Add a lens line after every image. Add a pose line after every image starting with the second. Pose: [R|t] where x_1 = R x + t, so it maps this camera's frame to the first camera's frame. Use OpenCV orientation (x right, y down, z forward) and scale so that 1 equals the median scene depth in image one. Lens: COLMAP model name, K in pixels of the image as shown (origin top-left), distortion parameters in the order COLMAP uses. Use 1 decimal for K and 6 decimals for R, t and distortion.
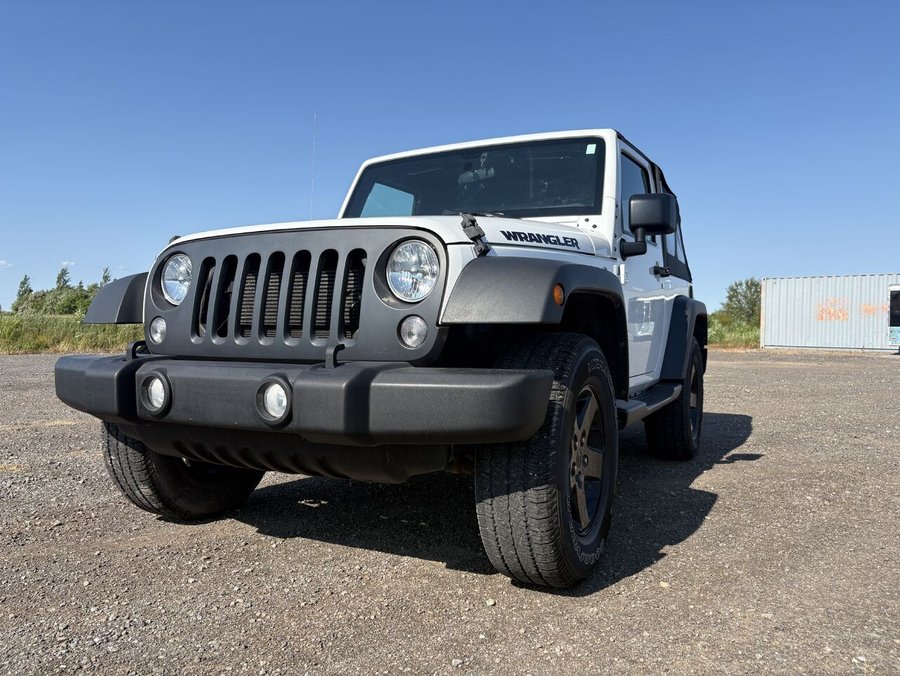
lens RADIAL K [[674.0, 0, 448.7], [0, 674.0, 339.8], [0, 0, 1]] dist [0.044446, -0.056108]
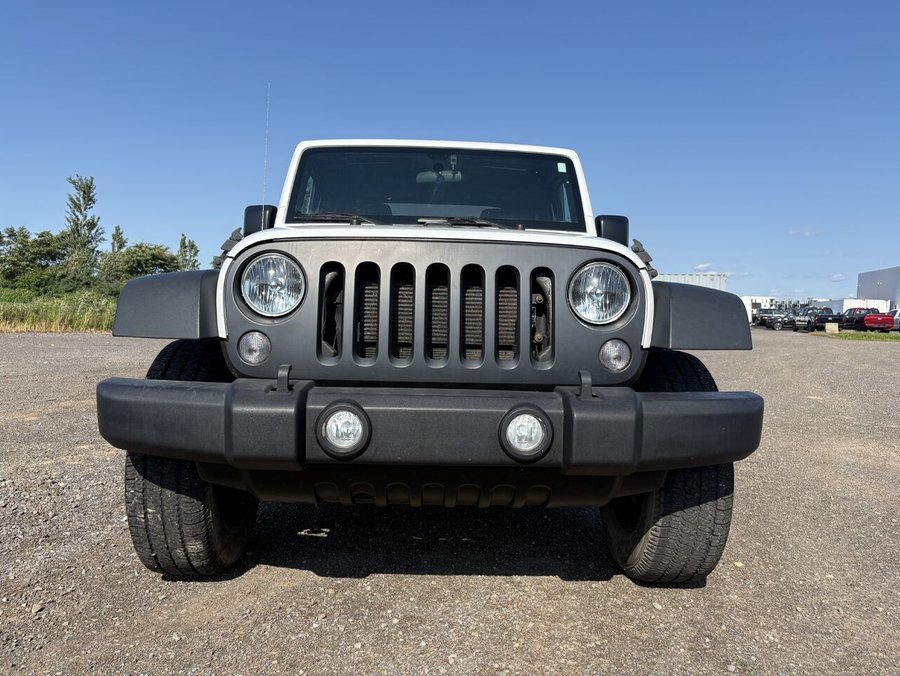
lens RADIAL K [[674.0, 0, 448.7], [0, 674.0, 339.8], [0, 0, 1]] dist [0.044446, -0.056108]
pose [[0.883438, -0.001822, 0.468545, -0.562076], [-0.010589, 0.999659, 0.023852, -0.042269], [-0.468429, -0.026033, 0.883117, 0.169558]]
